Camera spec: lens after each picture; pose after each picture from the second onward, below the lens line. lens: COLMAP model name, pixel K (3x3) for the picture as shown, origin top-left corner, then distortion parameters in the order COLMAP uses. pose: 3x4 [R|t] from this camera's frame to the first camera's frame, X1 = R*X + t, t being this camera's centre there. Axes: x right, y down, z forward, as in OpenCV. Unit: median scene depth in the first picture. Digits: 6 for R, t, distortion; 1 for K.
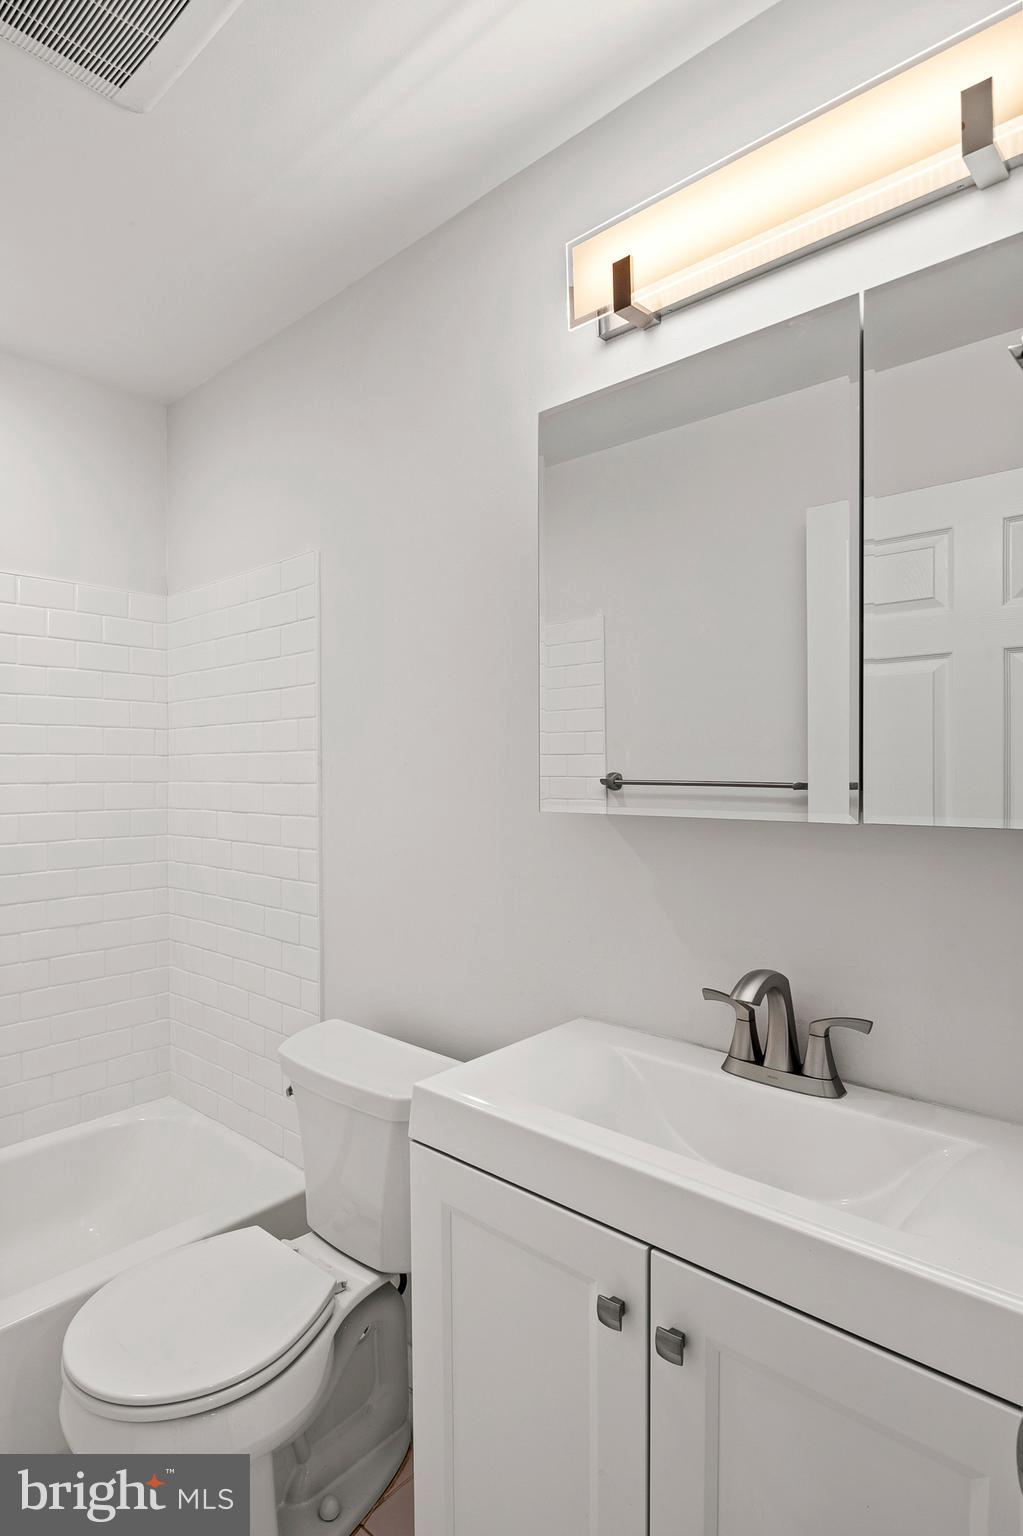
lens RADIAL K [[849.1, 0, 415.0], [0, 849.1, 764.5], [0, 0, 1]] dist [0.001027, -0.001874]
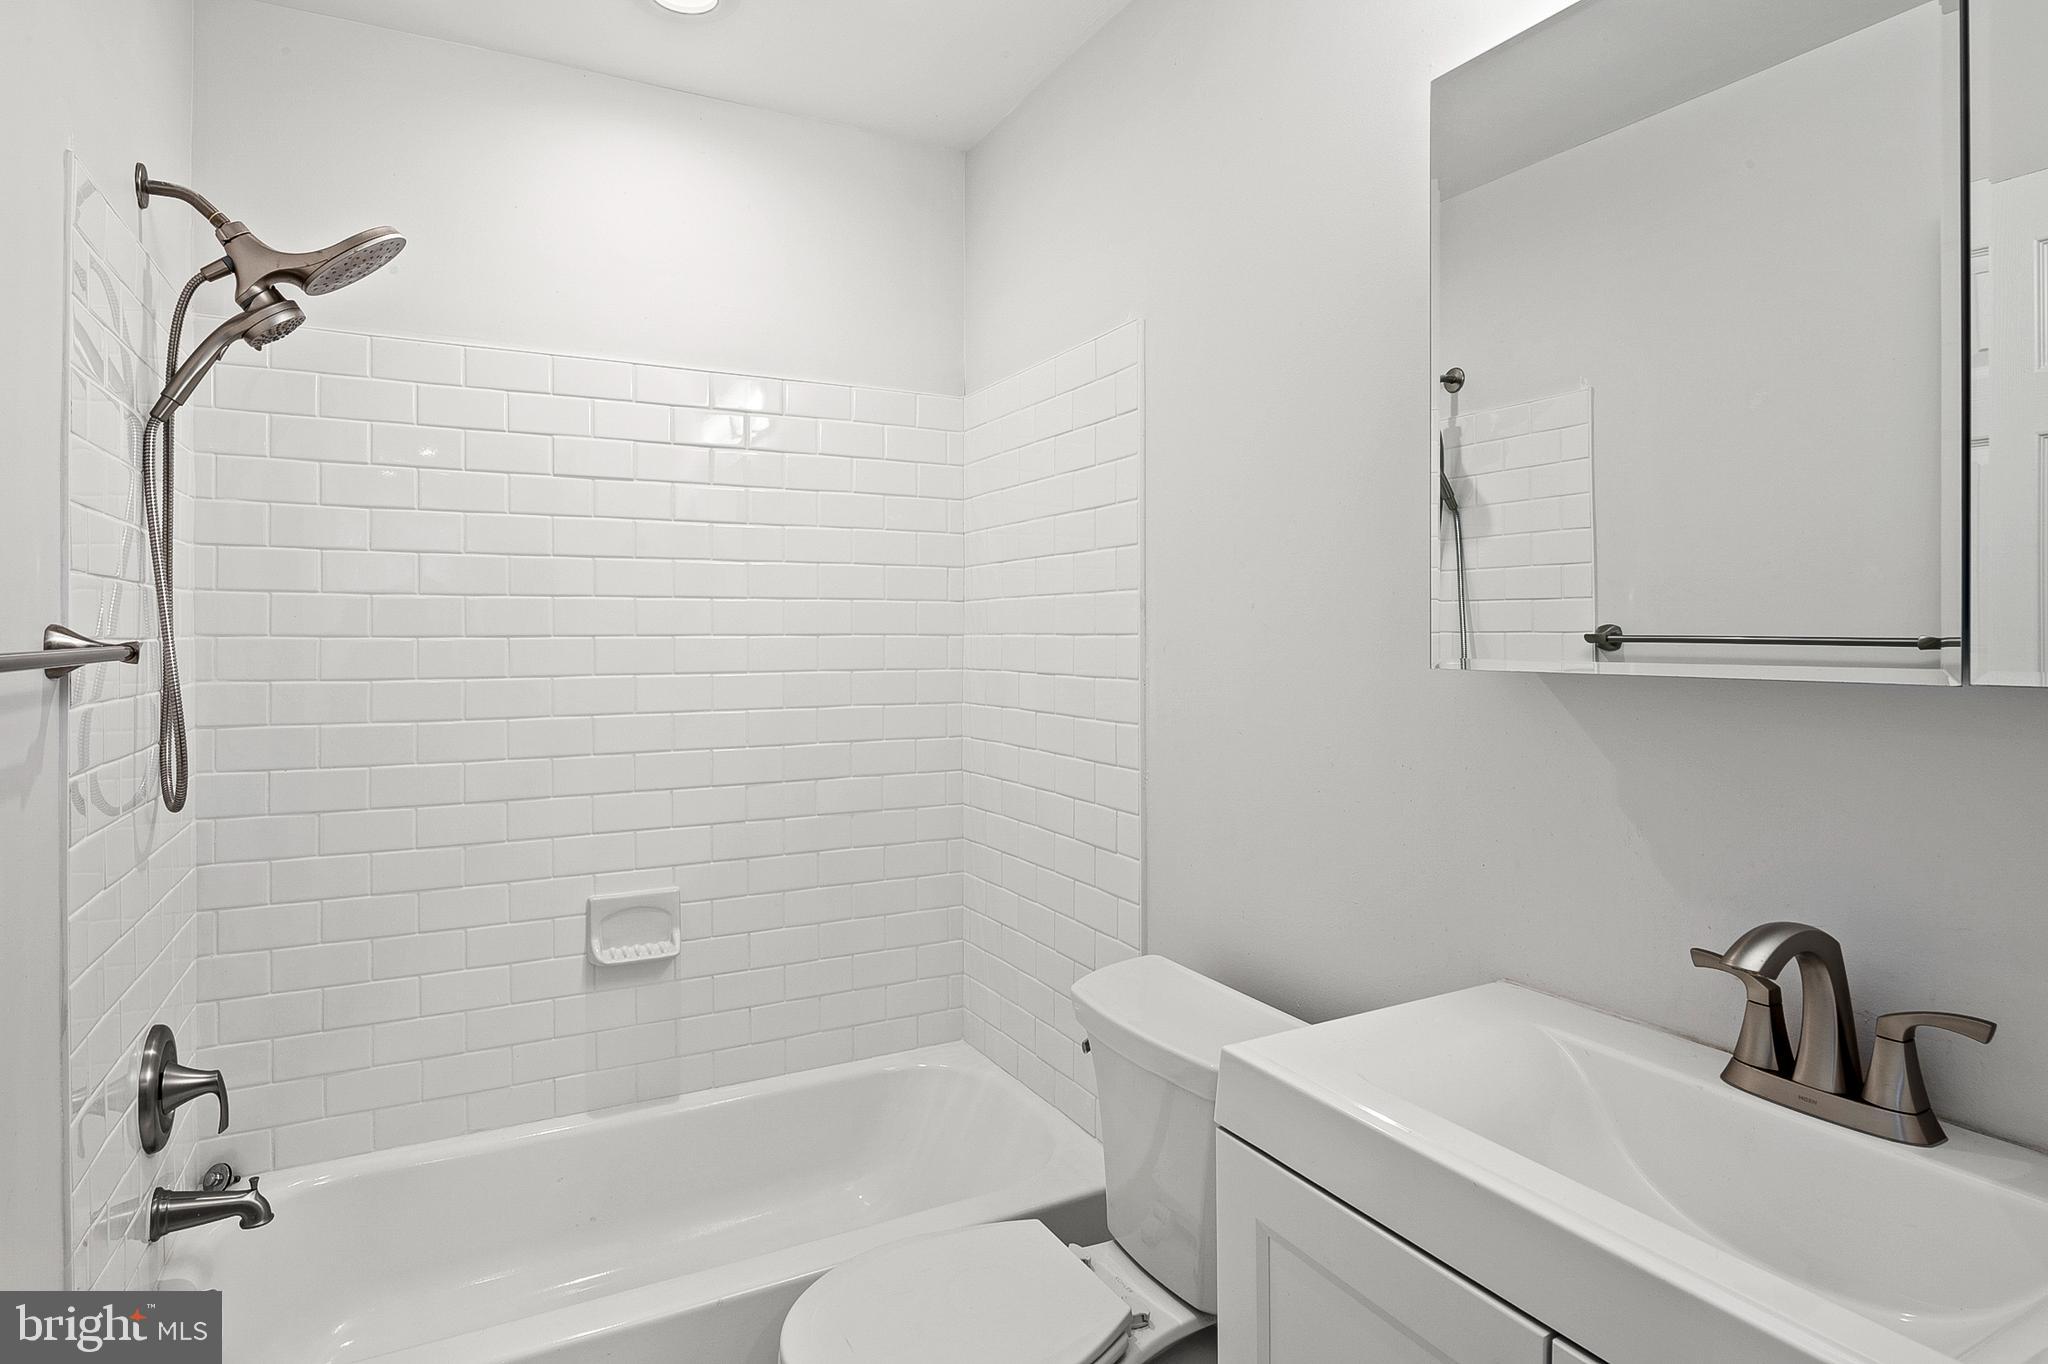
lens RADIAL K [[1132.2, 0, 1022.0], [0, 1132.2, 625.3], [0, 0, 1]] dist [0.001027, -0.001874]
pose [[0.955383, -0.000891, -0.295368, 0.103181], [-0.000598, 0.999988, -0.004949, 0.025939], [0.295369, 0.004905, 0.955371, 0.043020]]
